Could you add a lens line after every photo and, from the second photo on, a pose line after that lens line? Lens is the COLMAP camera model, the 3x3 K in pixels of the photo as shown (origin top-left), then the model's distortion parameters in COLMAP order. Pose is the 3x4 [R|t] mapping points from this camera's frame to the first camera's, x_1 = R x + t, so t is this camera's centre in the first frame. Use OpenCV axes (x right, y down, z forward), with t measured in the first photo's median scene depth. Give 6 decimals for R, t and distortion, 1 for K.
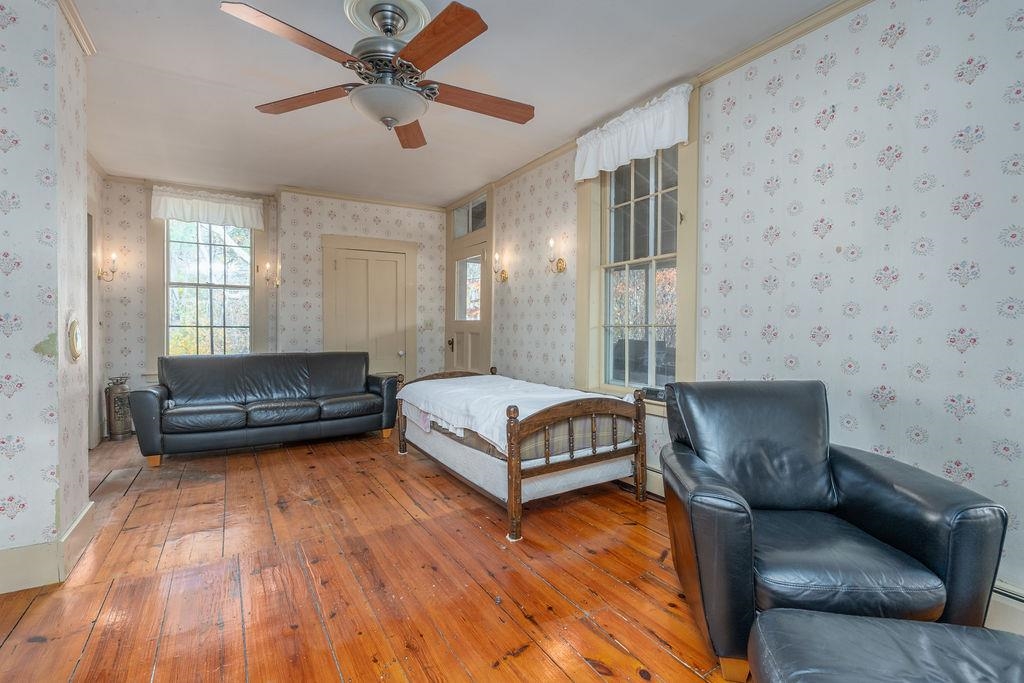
lens RADIAL K [[451.5, 0, 506.8], [0, 451.5, 333.5], [0, 0, 1]] dist [-0.001845, 0.000623]
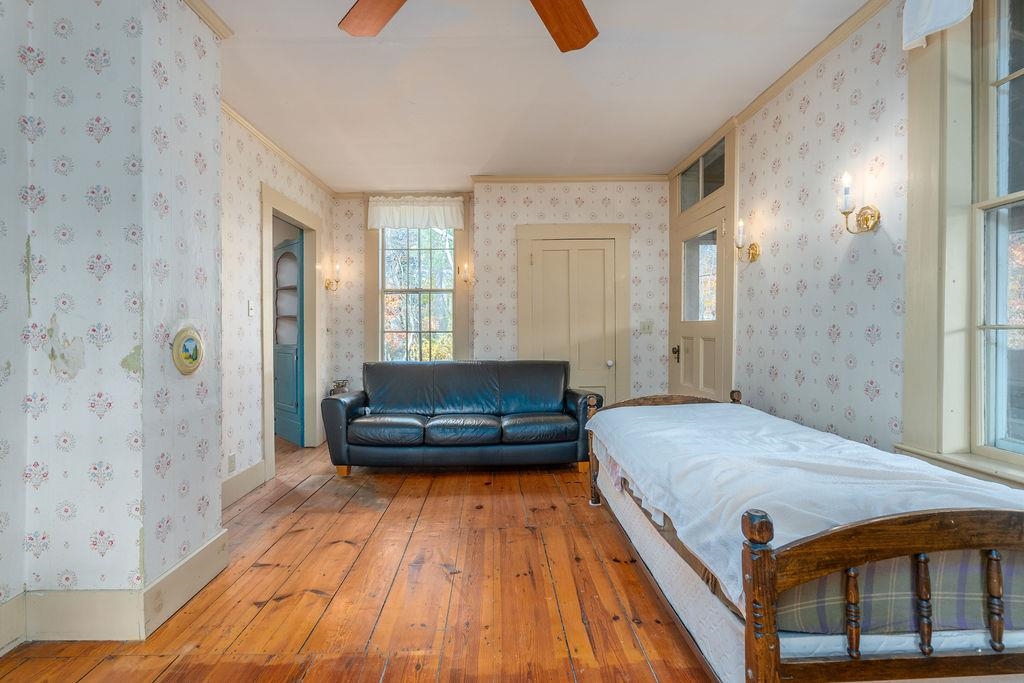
lens RADIAL K [[451.5, 0, 506.8], [0, 451.5, 333.5], [0, 0, 1]] dist [-0.001845, 0.000623]
pose [[0.865223, -0.003929, -0.501371, 0.012349], [0.002003, 0.999988, -0.004379, -0.007672], [0.501383, 0.002784, 0.865221, 0.263349]]
